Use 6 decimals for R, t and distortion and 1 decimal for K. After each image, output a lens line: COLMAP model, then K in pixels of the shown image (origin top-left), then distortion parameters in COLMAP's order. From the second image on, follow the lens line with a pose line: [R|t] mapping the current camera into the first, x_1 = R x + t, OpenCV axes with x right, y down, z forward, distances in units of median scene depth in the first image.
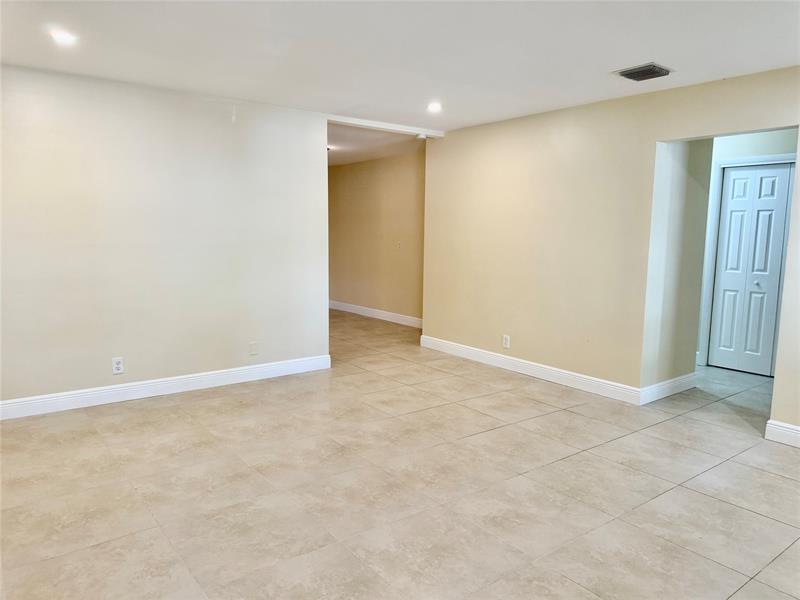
lens RADIAL K [[565.2, 0, 399.5], [0, 565.2, 300.7], [0, 0, 1]] dist [-0.001574, -0.002527]
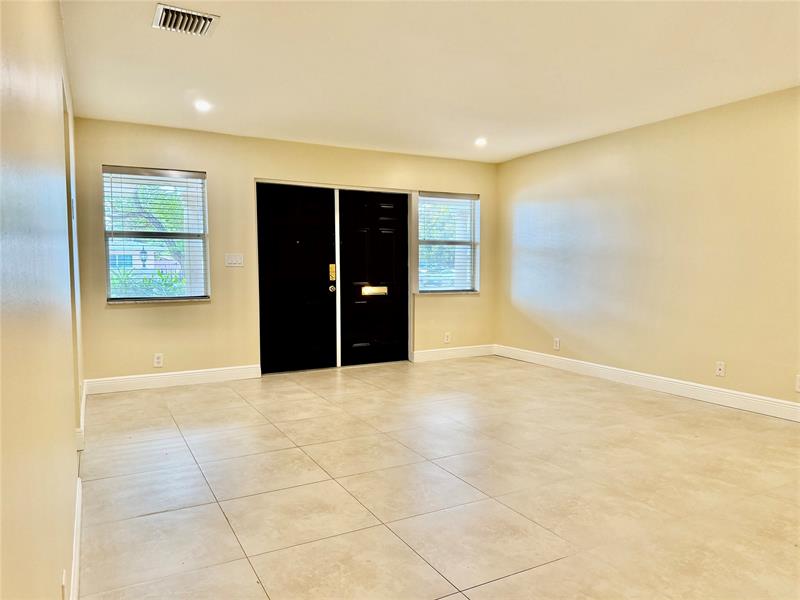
lens RADIAL K [[565.2, 0, 400.1], [0, 565.2, 300.5], [0, 0, 1]] dist [-0.001574, -0.002527]
pose [[-0.988189, -0.019993, 0.151931, 0.002295], [0.009267, 0.981842, 0.189473, -0.181530], [-0.152961, 0.188643, -0.970060, 1.956615]]
